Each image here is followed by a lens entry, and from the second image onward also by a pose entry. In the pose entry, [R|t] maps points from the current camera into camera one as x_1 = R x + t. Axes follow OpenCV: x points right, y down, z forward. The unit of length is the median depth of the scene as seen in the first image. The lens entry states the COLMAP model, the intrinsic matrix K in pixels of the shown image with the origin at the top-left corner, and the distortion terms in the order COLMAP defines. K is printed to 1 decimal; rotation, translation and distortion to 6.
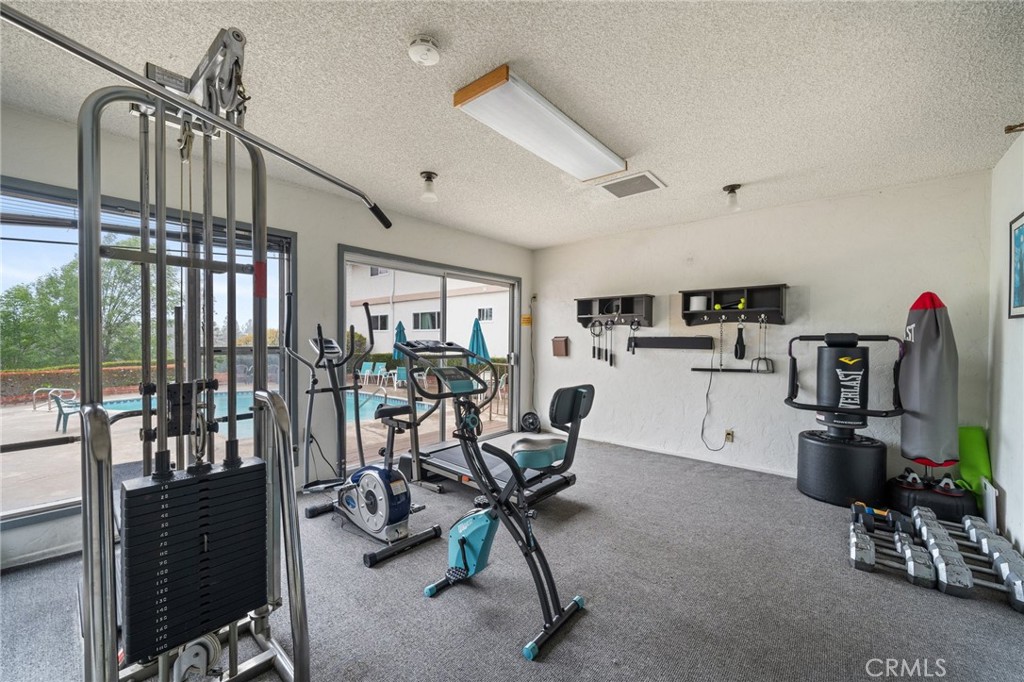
lens RADIAL K [[398.3, 0, 512.0], [0, 398.3, 341.0], [0, 0, 1]] dist [0.000076, 0.000050]
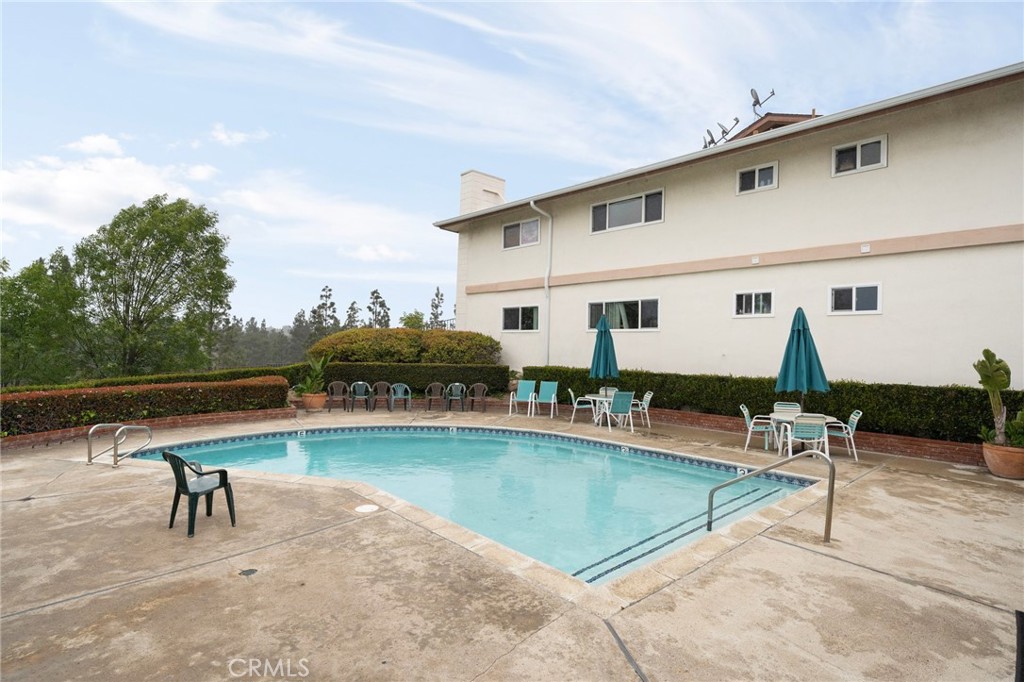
lens RADIAL K [[514.6, 0, 512.0], [0, 514.6, 341.0], [0, 0, 1]] dist [-0.000267, 0.000379]
pose [[0.994866, 0.010651, -0.100634, -0.306329], [-0.012124, 0.999828, -0.014036, 0.002962], [0.100468, 0.015184, 0.994824, 0.192761]]
